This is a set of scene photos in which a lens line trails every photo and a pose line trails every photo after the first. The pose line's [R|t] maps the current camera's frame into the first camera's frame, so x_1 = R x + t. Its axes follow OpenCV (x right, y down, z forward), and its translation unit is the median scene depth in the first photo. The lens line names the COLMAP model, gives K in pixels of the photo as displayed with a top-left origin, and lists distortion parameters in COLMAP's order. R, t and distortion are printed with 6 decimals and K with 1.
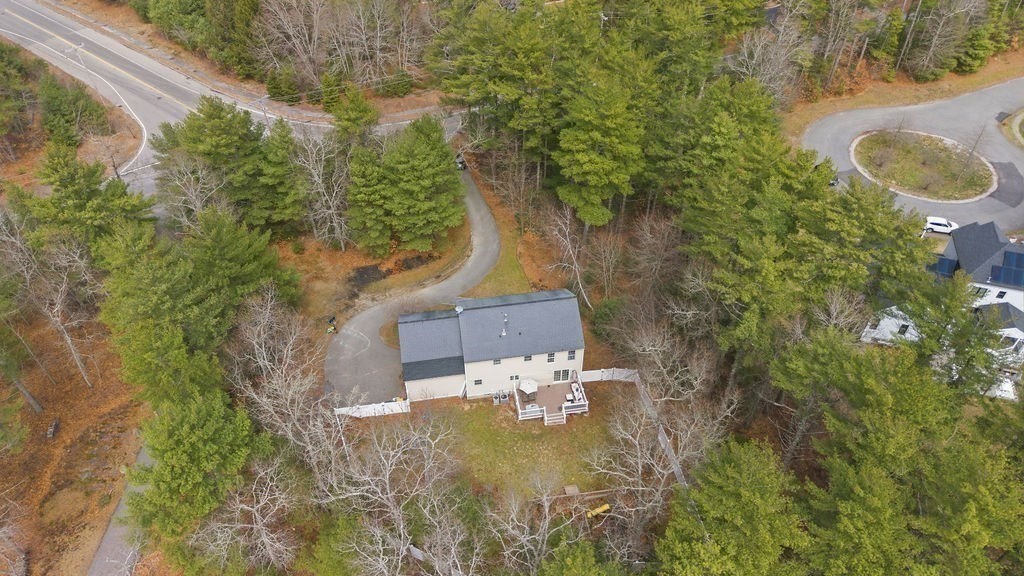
lens RADIAL K [[627.9, 0, 501.6], [0, 627.9, 288.2], [0, 0, 1]] dist [0.038436, -0.035295]
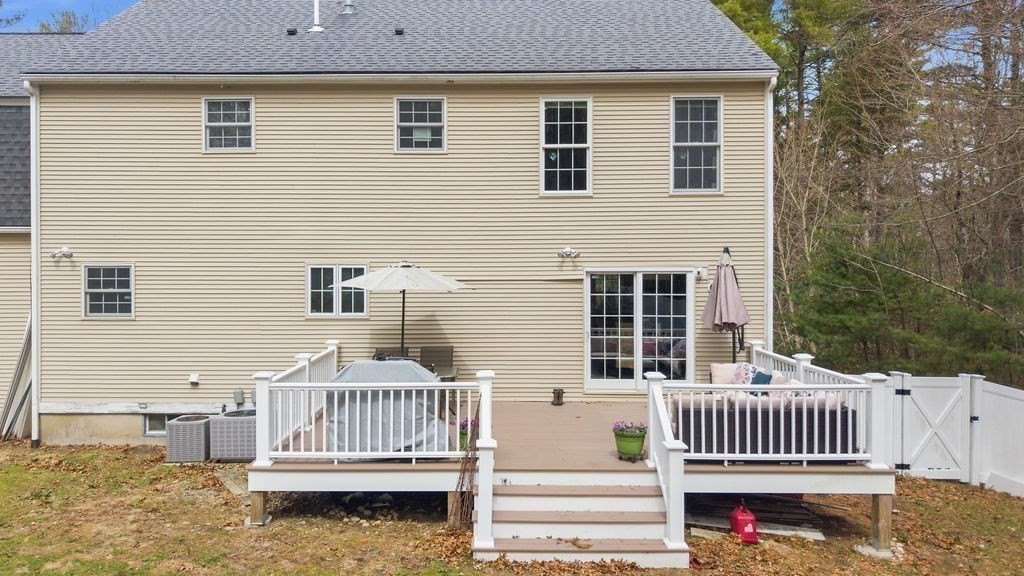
lens RADIAL K [[681.4, 0, 512.0], [0, 681.4, 288.0], [0, 0, 1]] dist [-0.001081, -0.059075]
pose [[0.991468, 0.007730, -0.130119, 0.073154], [-0.087339, 0.780408, -0.619141, 0.207362], [0.096760, 0.625223, 0.774425, 0.735949]]
